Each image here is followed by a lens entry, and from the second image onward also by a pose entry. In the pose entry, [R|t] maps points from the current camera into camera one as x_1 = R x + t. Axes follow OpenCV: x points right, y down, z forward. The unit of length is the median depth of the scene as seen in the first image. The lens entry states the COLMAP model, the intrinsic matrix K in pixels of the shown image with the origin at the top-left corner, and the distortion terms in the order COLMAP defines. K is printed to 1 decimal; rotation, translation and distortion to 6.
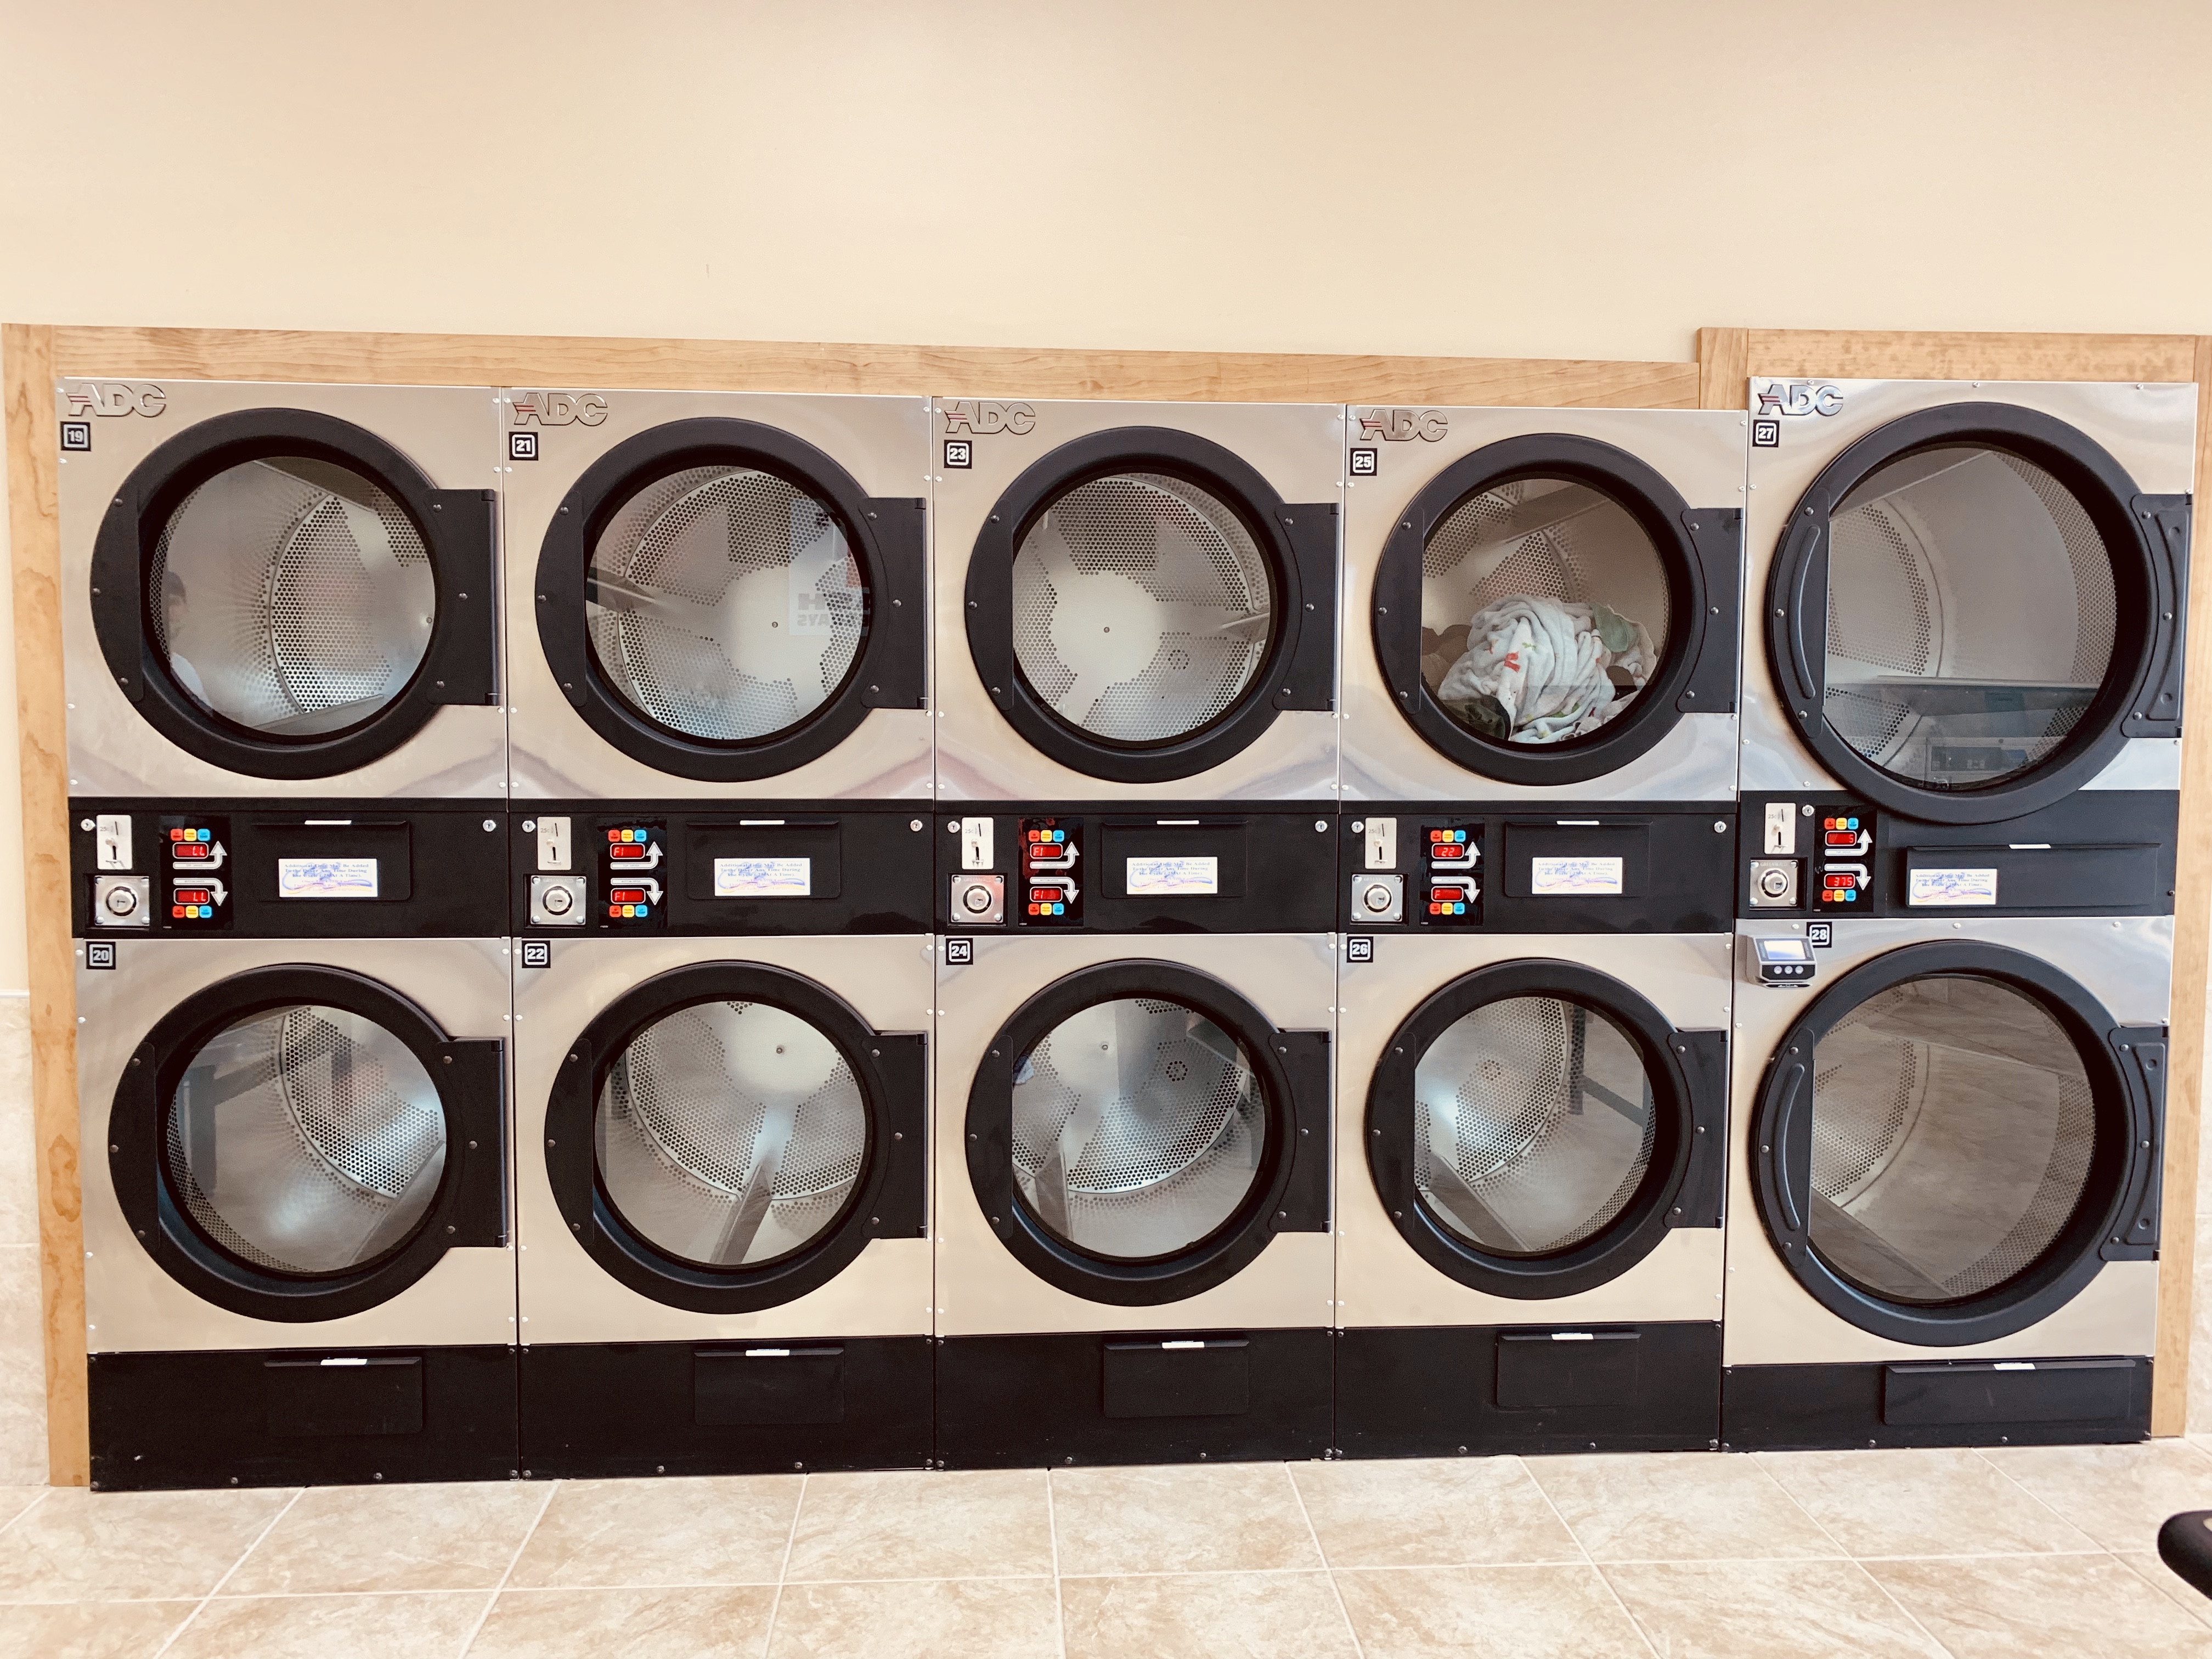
lens RADIAL K [[1666.4, 0, 1076.5], [0, 1666.4, 832.4], [0, 0, 1]] dist [-0.008313, 0.007916]
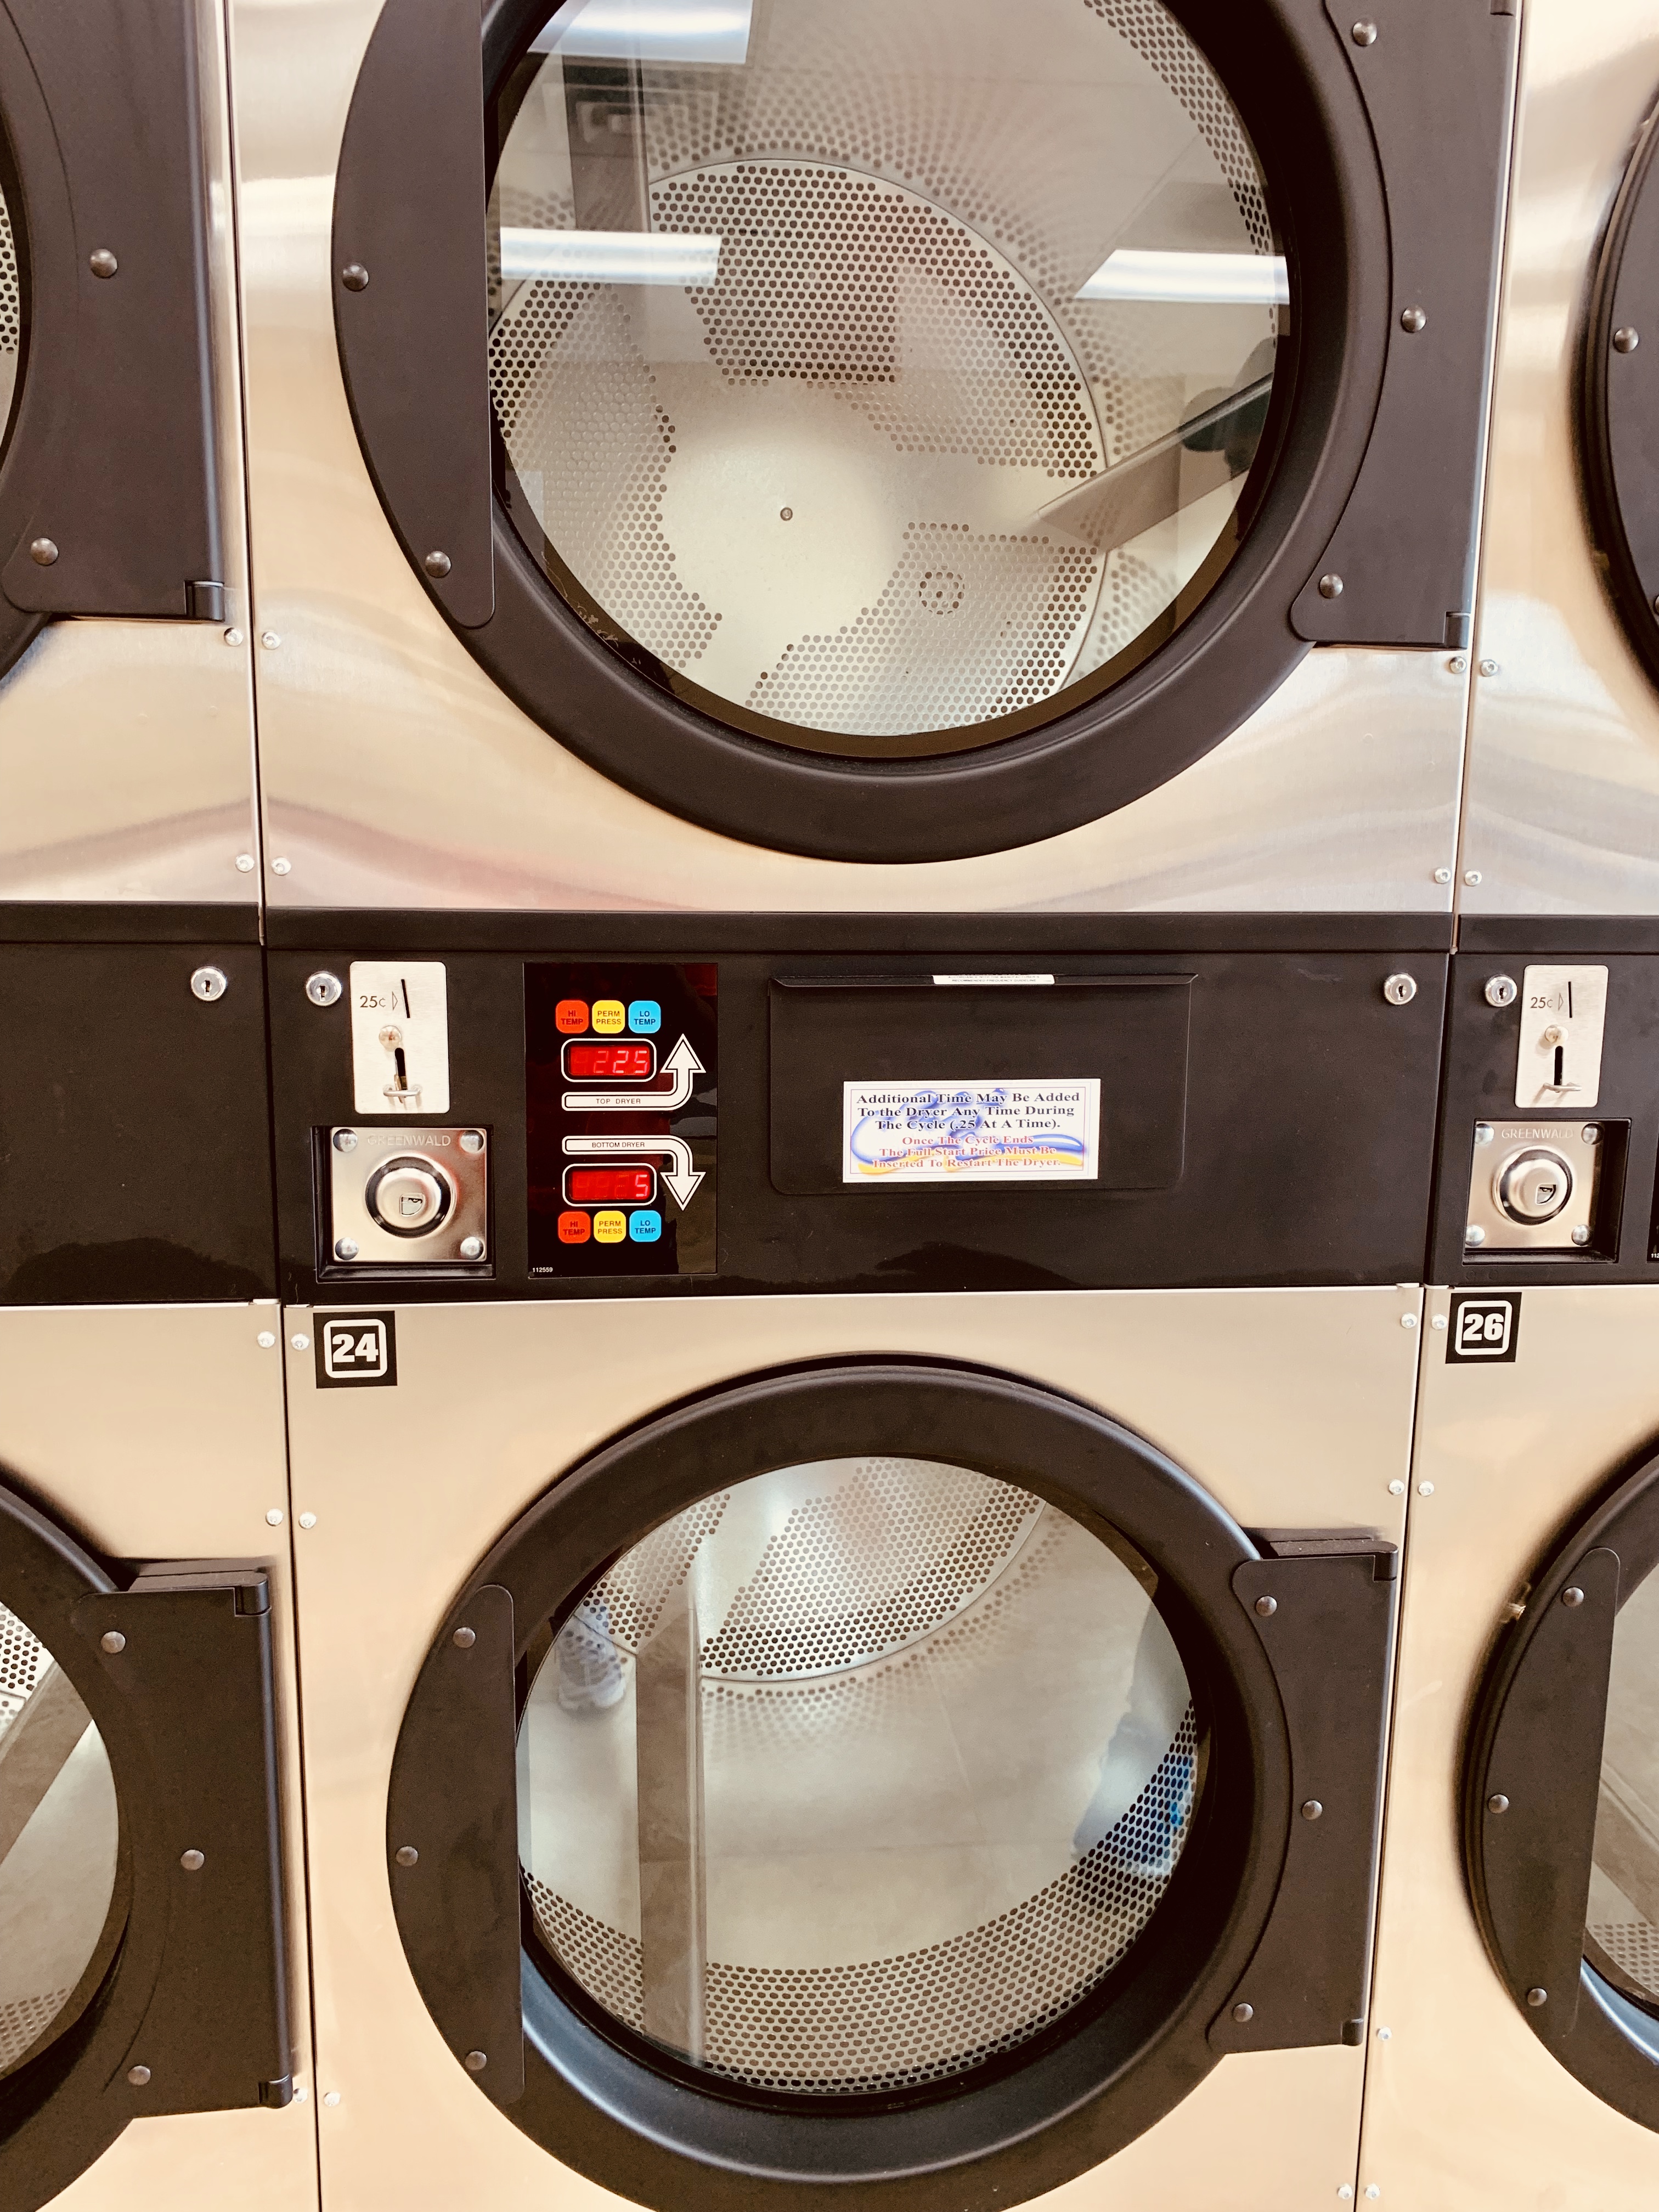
lens RADIAL K [[1668.0, 0, 829.5], [0, 1668.0, 1106.0], [0, 0, 1]] dist [0.085473, -0.002243]
pose [[0.998957, 0.002051, 0.045604, 0.011356], [-0.007310, 0.993285, 0.115466, -0.019129], [-0.045061, -0.115679, 0.992264, 0.648130]]
